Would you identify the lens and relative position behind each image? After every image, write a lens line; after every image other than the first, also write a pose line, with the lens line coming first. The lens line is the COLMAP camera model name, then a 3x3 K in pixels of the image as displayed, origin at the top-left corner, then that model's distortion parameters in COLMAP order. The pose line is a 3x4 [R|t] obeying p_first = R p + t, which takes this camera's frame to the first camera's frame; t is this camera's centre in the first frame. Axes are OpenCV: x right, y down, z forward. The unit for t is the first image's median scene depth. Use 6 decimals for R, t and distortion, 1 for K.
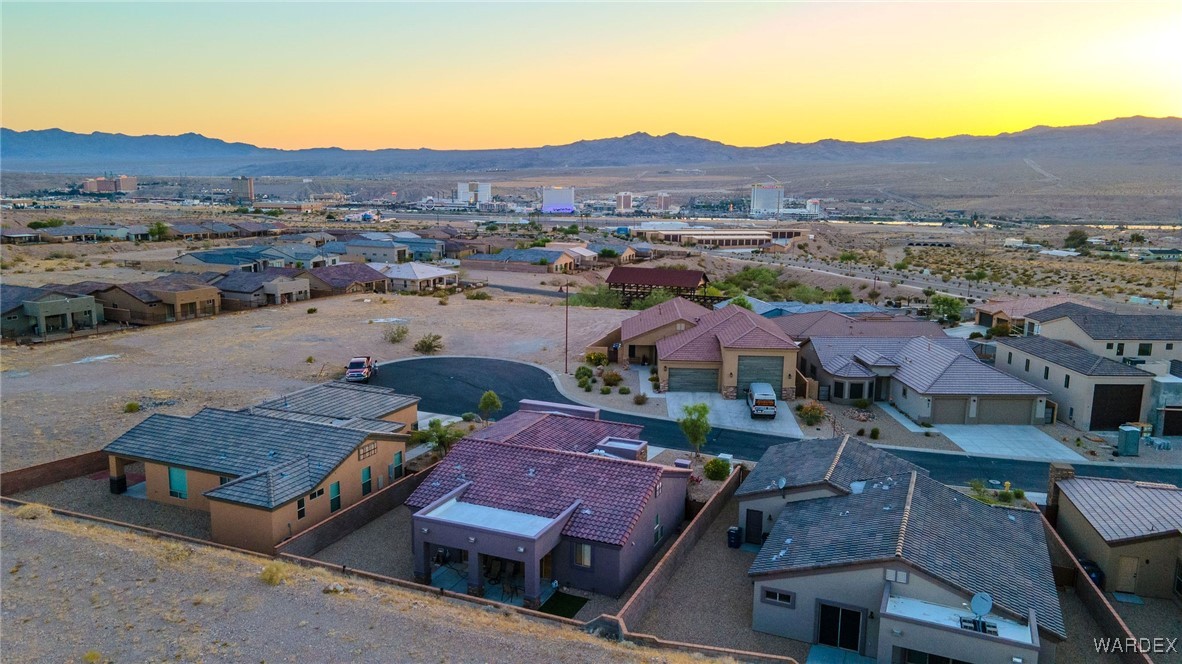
lens RADIAL K [[862.9, 0, 593.1], [0, 862.9, 331.8], [0, 0, 1]] dist [0.019368, 0.047704]
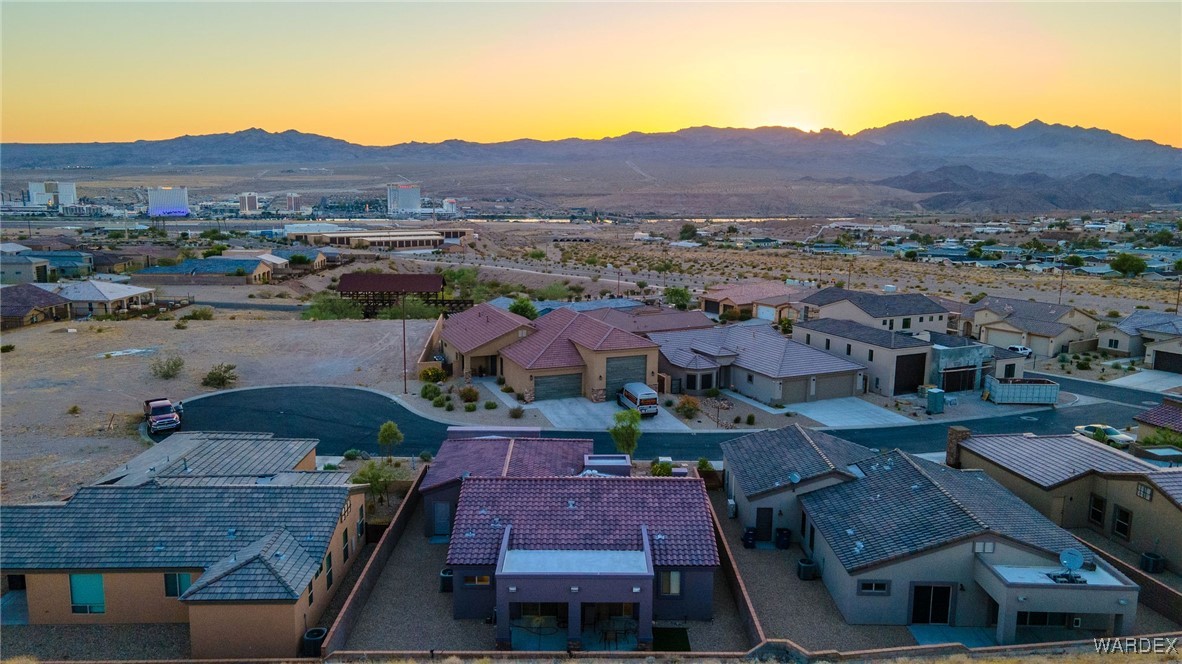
lens RADIAL K [[862.9, 0, 593.1], [0, 862.9, 331.8], [0, 0, 1]] dist [0.019368, 0.047704]
pose [[0.914052, -0.074316, 0.398731, -0.121611], [0.074154, 0.997121, 0.015853, -0.009795], [-0.398761, 0.015077, 0.916931, 0.045404]]
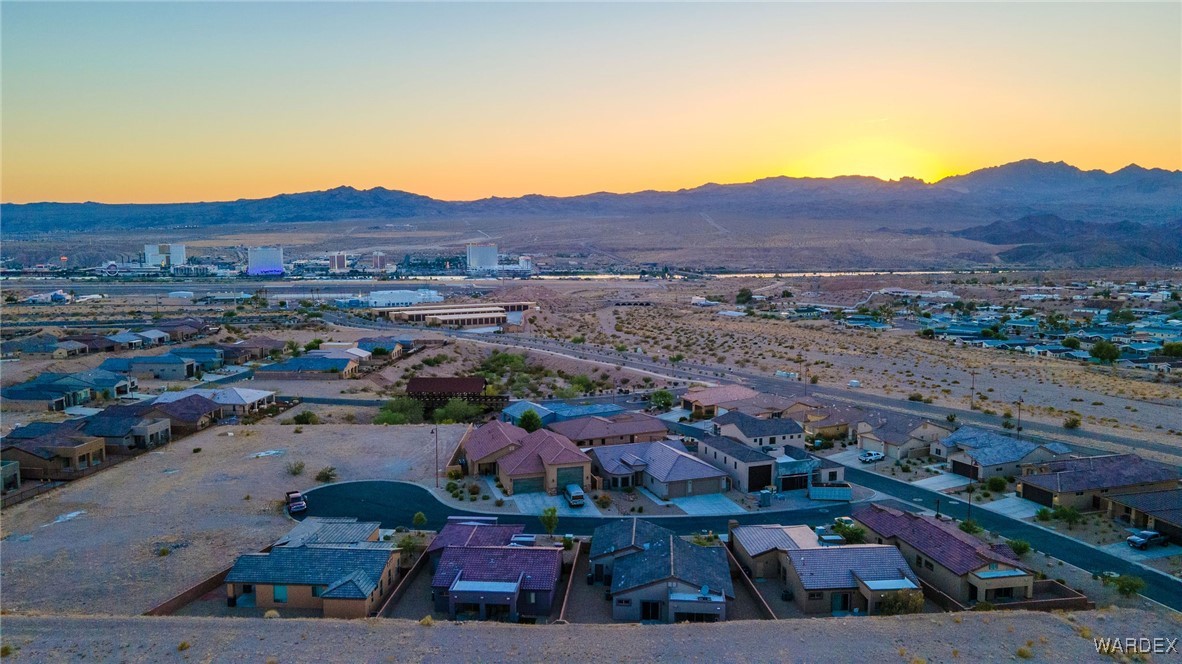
lens RADIAL K [[862.9, 0, 593.1], [0, 862.9, 331.8], [0, 0, 1]] dist [0.019368, 0.047704]
pose [[0.946069, -0.051322, 0.319874, -0.138138], [0.070045, 0.996422, -0.047297, -0.074408], [-0.316302, 0.067152, 0.946279, -0.291835]]
